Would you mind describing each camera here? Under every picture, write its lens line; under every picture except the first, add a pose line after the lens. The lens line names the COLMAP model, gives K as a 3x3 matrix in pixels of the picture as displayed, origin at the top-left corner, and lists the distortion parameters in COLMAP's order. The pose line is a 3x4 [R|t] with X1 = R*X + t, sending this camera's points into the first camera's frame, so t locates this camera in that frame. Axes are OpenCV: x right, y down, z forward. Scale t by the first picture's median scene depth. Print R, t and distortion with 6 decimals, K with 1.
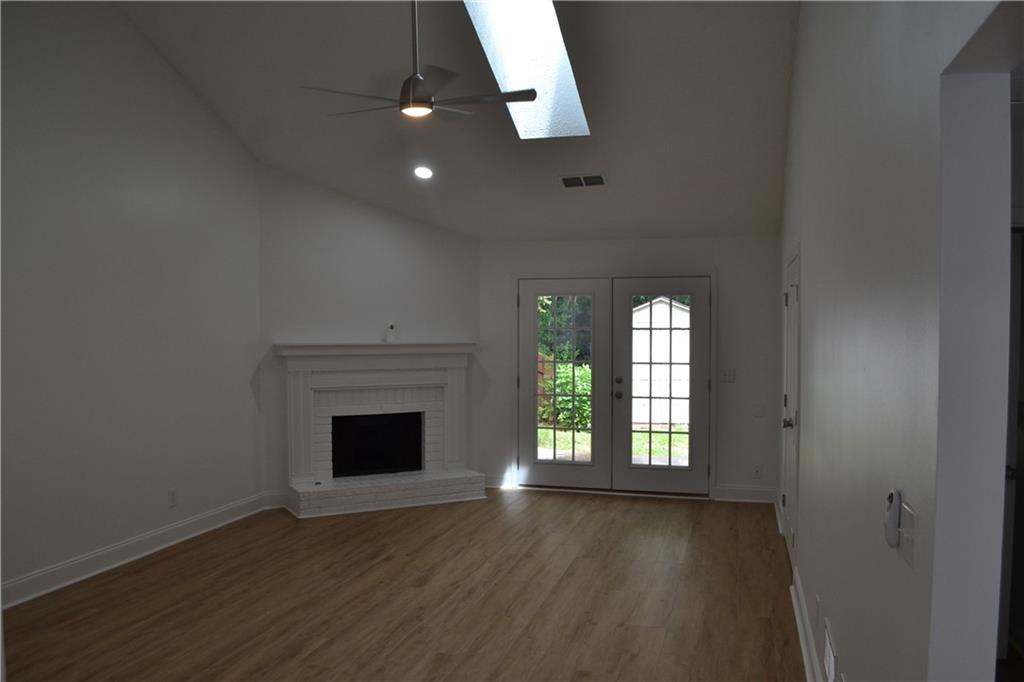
lens RADIAL K [[822.4, 0, 513.4], [0, 822.4, 346.1], [0, 0, 1]] dist [-0.082305, 0.012358]
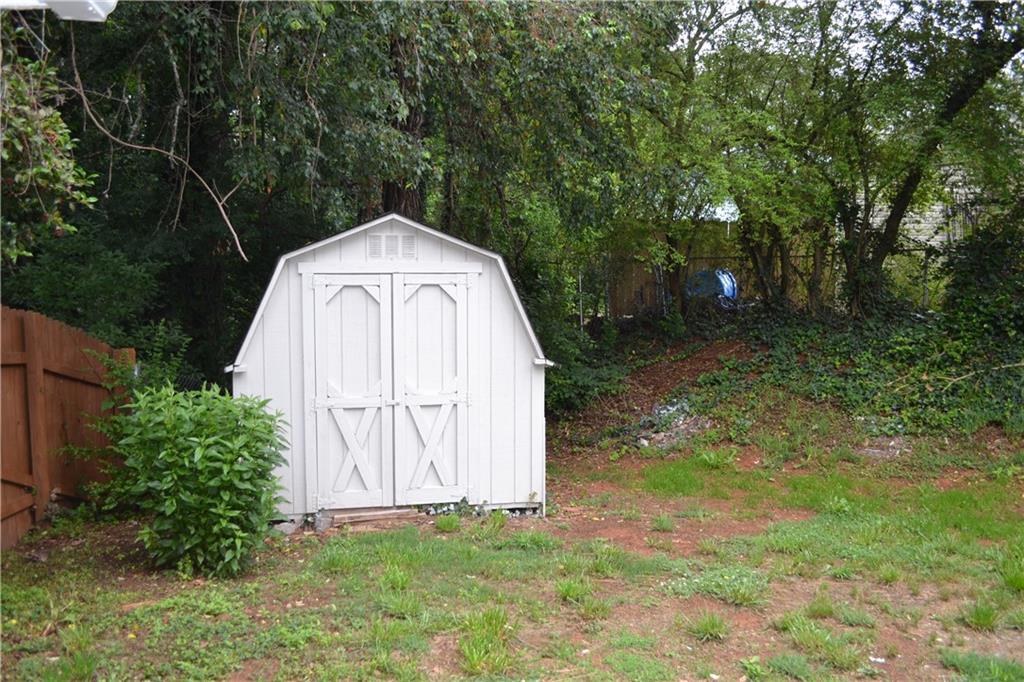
lens RADIAL K [[822.4, 0, 513.4], [0, 822.4, 346.1], [0, 0, 1]] dist [-0.082305, 0.012358]
pose [[0.894077, -0.027771, 0.447052, 0.089465], [0.008464, 0.998945, 0.045129, -0.019349], [-0.447834, -0.036565, 0.893369, 1.183443]]
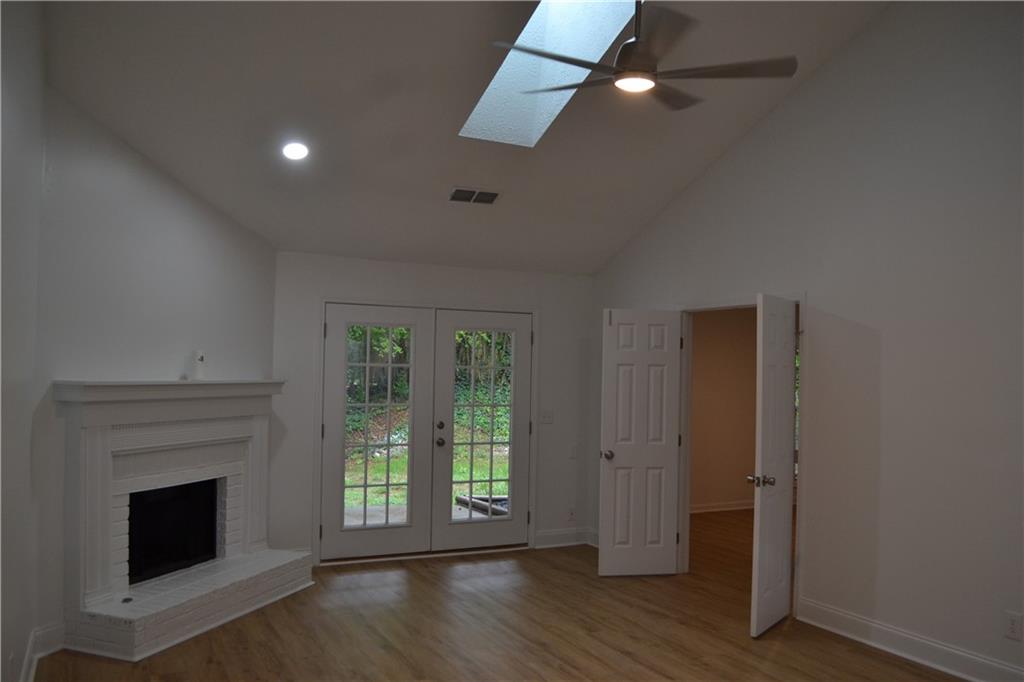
lens RADIAL K [[822.4, 0, 513.4], [0, 822.4, 346.1], [0, 0, 1]] dist [-0.082305, 0.012358]
pose [[0.733374, 0.033839, 0.678982, -0.426632], [-0.004220, 0.998968, -0.045228, -0.003693], [-0.679812, 0.030304, 0.732760, 0.310640]]
